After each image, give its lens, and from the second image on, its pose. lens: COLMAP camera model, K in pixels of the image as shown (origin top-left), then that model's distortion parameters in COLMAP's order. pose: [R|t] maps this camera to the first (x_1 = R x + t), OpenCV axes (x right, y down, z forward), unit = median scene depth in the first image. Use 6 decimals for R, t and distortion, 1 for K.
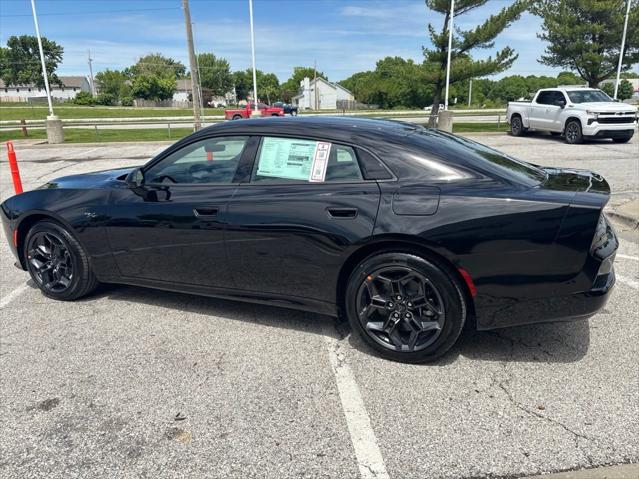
lens RADIAL K [[483.5, 0, 316.5], [0, 483.5, 237.2], [0, 0, 1]] dist [0.046691, -0.055083]
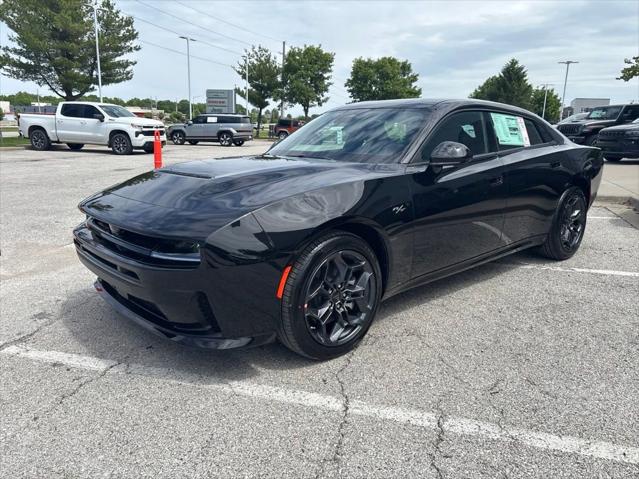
lens RADIAL K [[483.5, 0, 317.2], [0, 483.5, 233.9], [0, 0, 1]] dist [0.046691, -0.055083]
pose [[0.415253, -0.174788, 0.892756, -0.282076], [0.219433, 0.971636, 0.088165, -0.024202], [-0.882844, 0.159289, 0.441829, 0.184757]]
